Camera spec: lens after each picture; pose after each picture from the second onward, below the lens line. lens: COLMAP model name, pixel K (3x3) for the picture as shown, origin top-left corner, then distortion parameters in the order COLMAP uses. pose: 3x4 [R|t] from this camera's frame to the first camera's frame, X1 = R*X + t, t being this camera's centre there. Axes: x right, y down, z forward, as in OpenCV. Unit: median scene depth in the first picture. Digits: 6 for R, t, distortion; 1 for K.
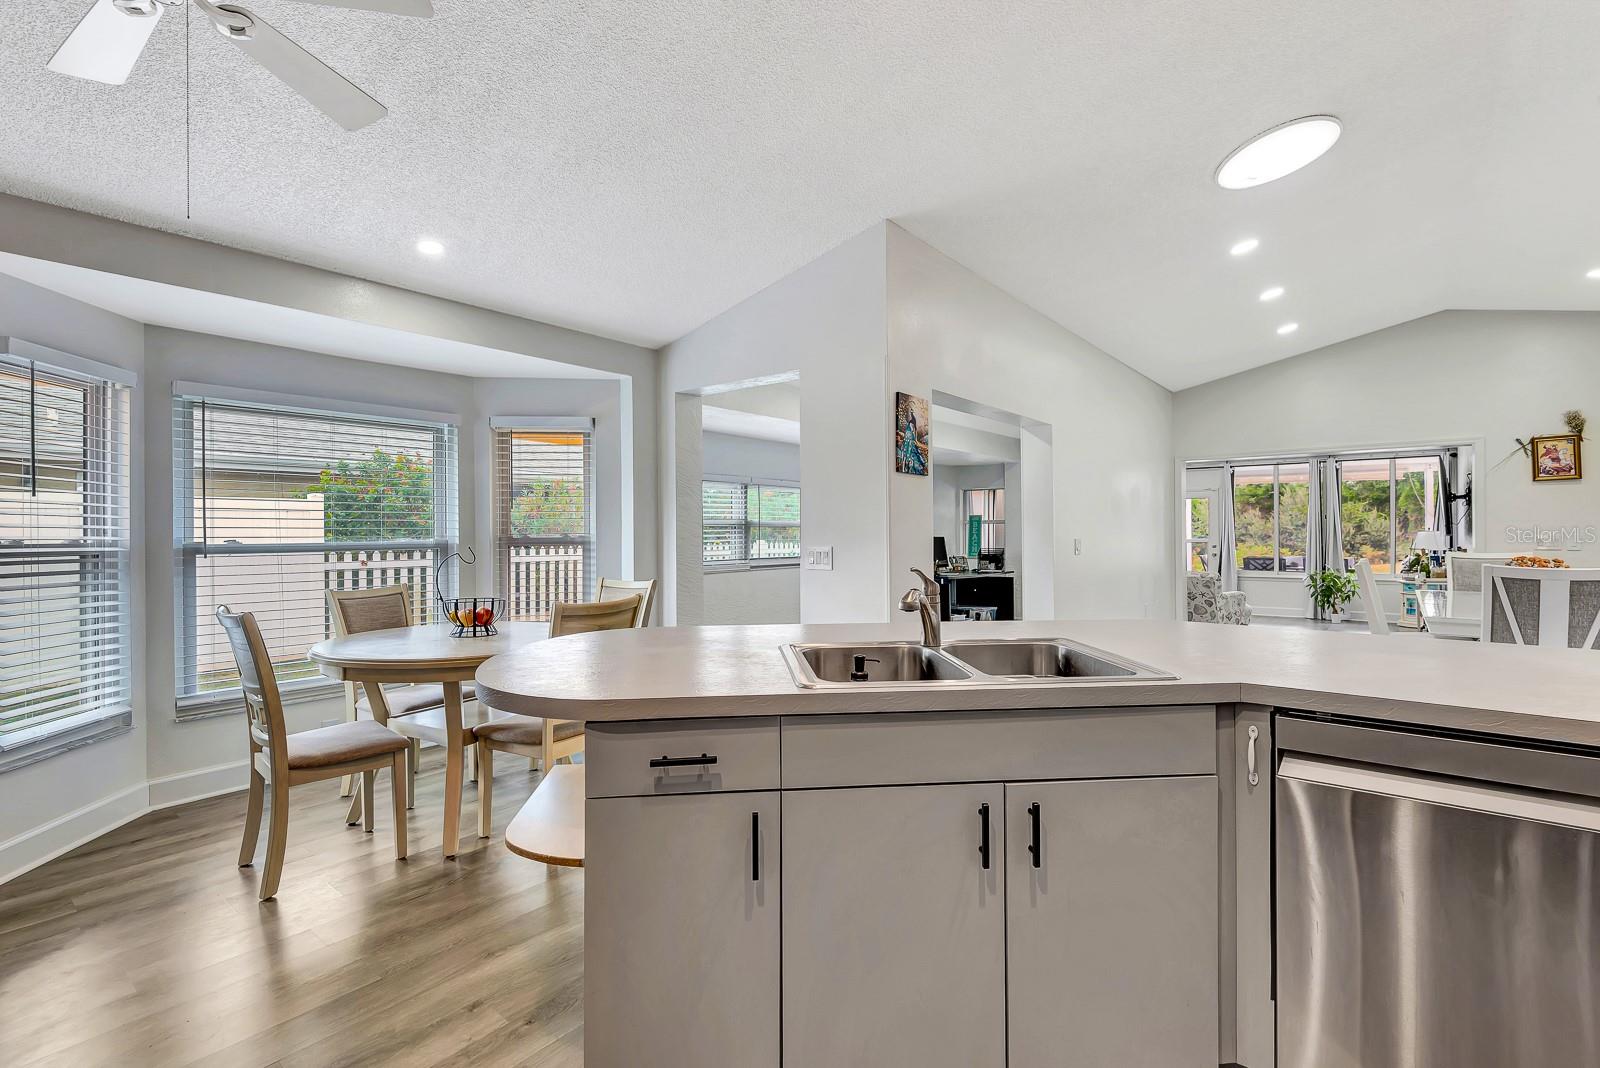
lens RADIAL K [[724.9, 0, 800.0], [0, 724.9, 534.0], [0, 0, 1]] dist [0.028286, -0.018736]
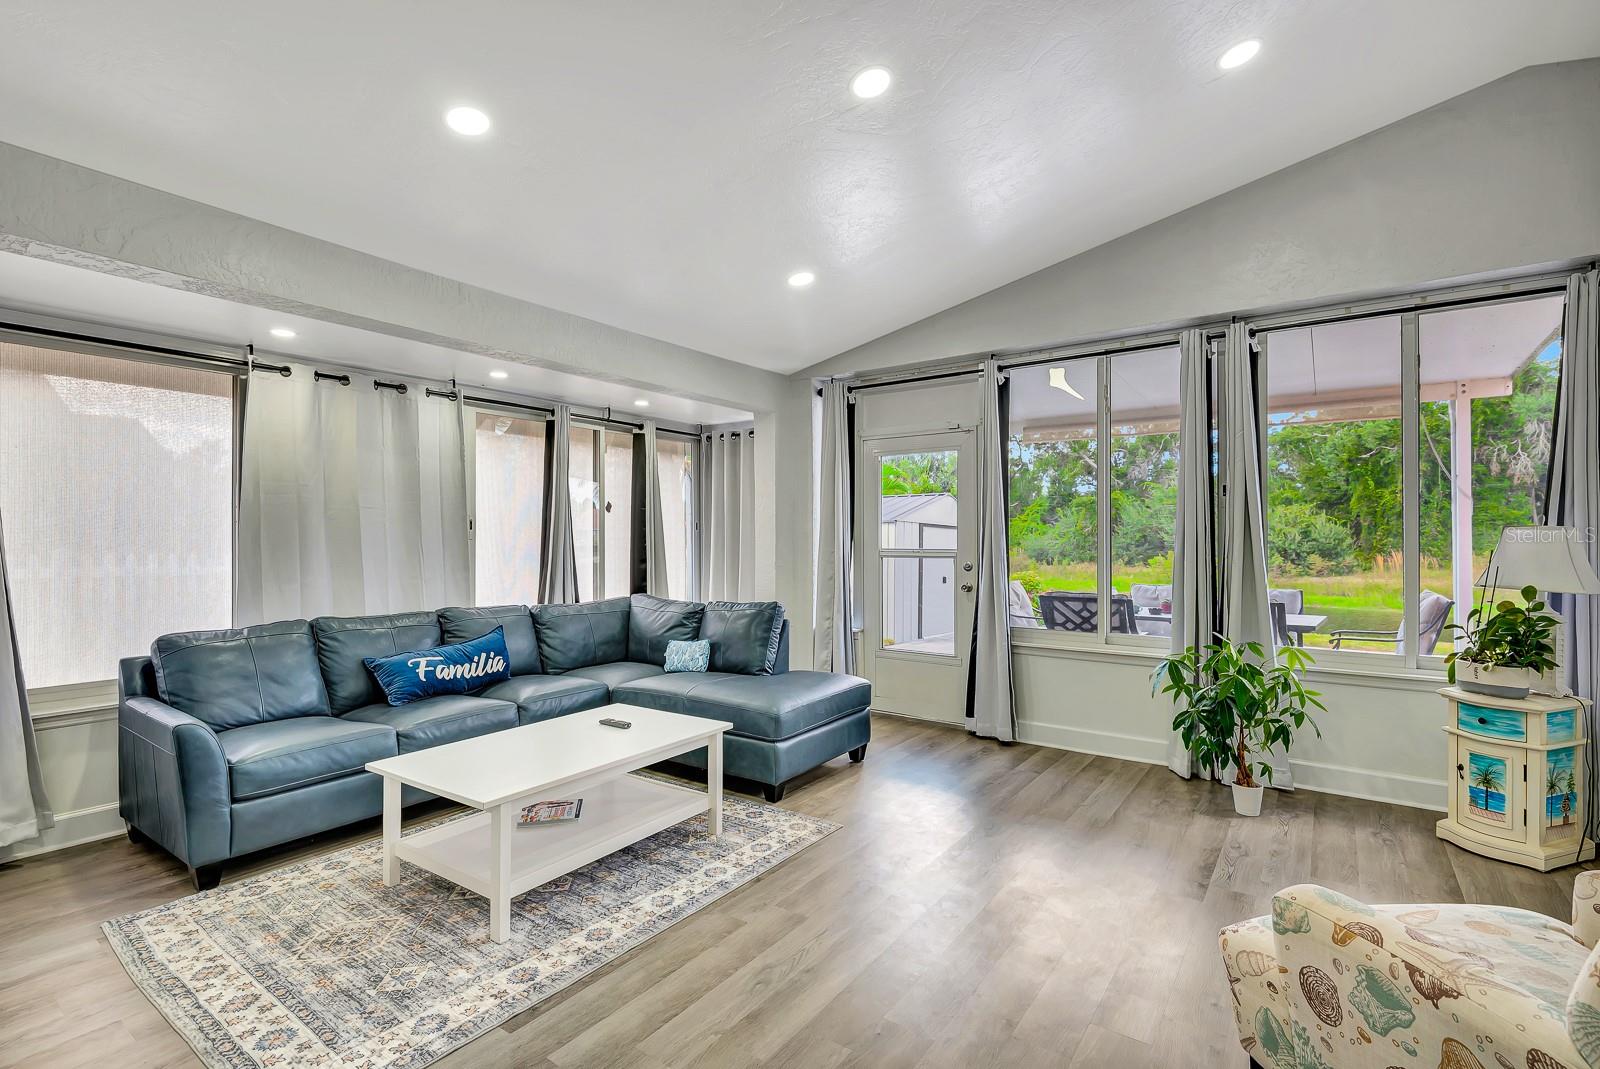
lens RADIAL K [[724.9, 0, 800.0], [0, 724.9, 534.5], [0, 0, 1]] dist [0.028286, -0.018736]
pose [[0.998829, 0.004131, 0.048200, 0.518459], [-0.003790, 0.999967, -0.007157, 0.001964], [-0.048228, 0.006966, 0.998812, 0.685259]]
